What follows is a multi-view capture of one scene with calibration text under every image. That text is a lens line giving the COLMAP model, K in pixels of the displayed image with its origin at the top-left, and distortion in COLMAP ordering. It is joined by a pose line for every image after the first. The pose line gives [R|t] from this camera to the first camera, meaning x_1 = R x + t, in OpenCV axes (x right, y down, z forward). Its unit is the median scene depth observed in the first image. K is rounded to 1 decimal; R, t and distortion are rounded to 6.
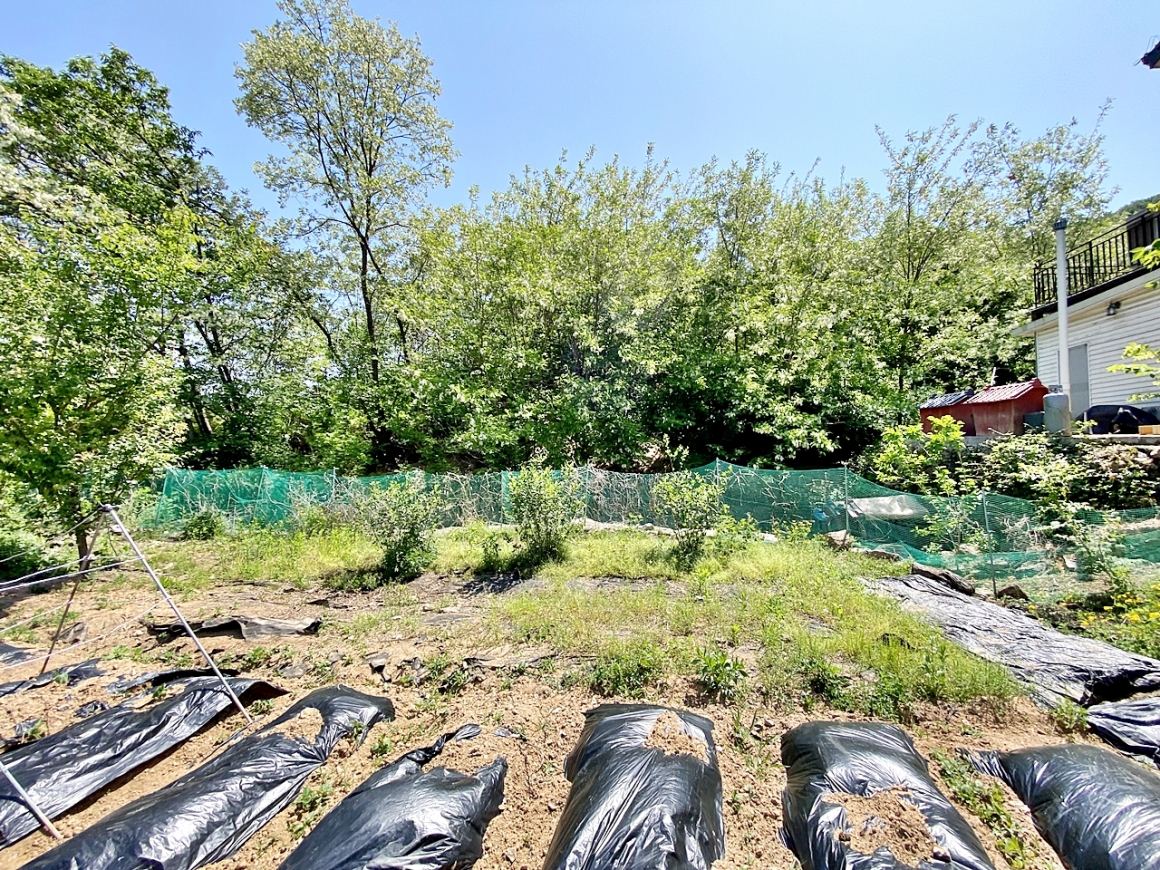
lens RADIAL K [[468.2, 0, 584.4], [0, 468.2, 434.9], [0, 0, 1]] dist [0.017111, -0.018481]
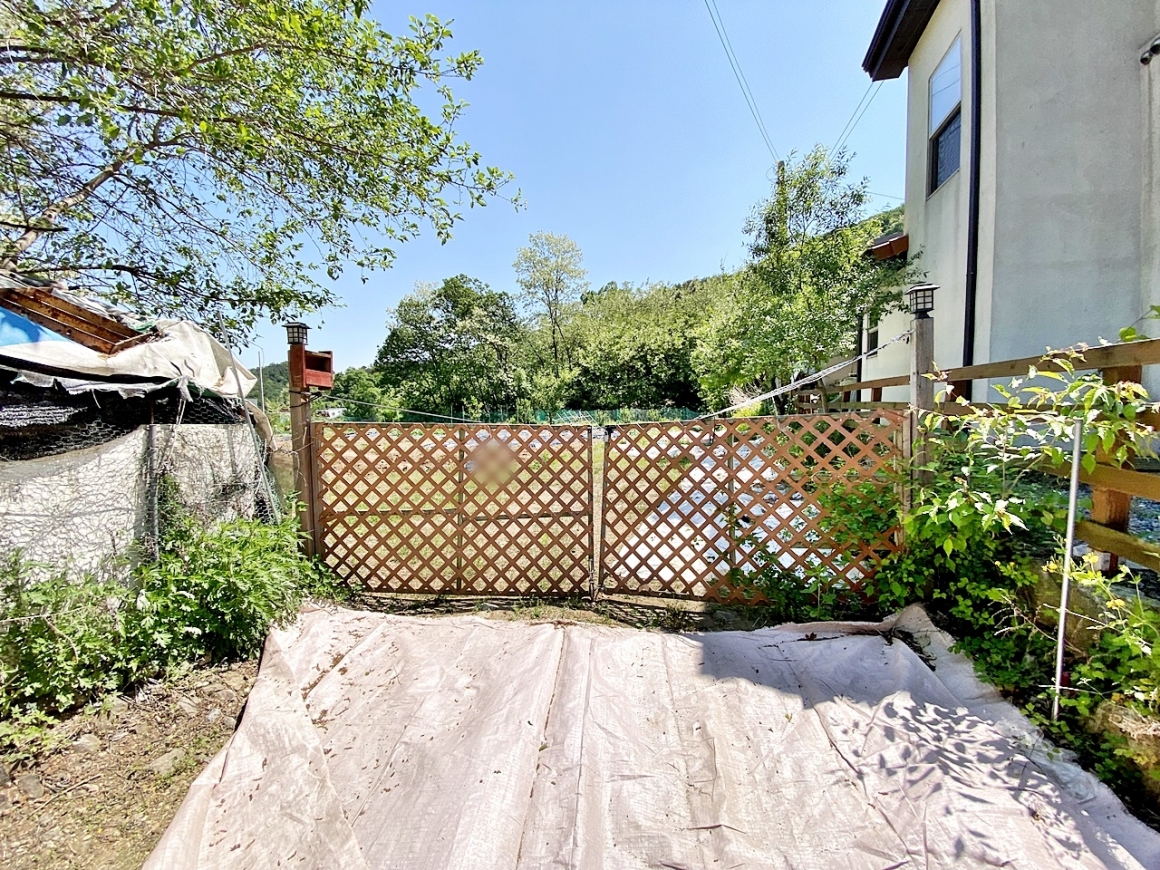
lens RADIAL K [[468.2, 0, 579.7], [0, 468.2, 439.3], [0, 0, 1]] dist [0.017111, -0.018481]
pose [[0.984981, 0.008234, -0.172465, 0.142360], [0.011796, 0.993319, 0.114795, -0.094857], [0.172258, -0.115105, 0.978304, -2.026020]]
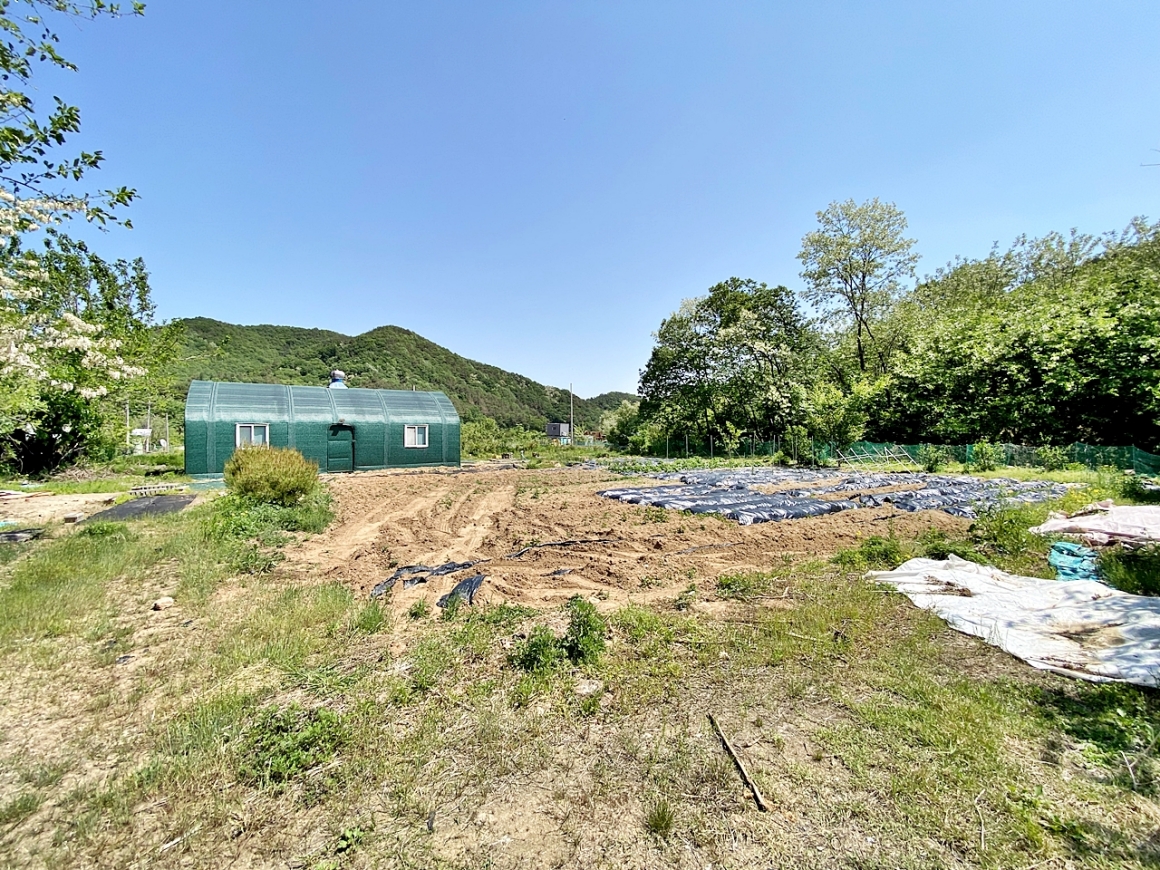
lens RADIAL K [[468.2, 0, 579.8], [0, 468.2, 435.0], [0, 0, 1]] dist [0.017111, -0.018481]
pose [[0.698743, 0.012187, -0.715269, 0.117845], [0.024089, 0.998887, 0.040552, -0.081782], [0.714967, -0.045565, 0.697672, -1.446955]]
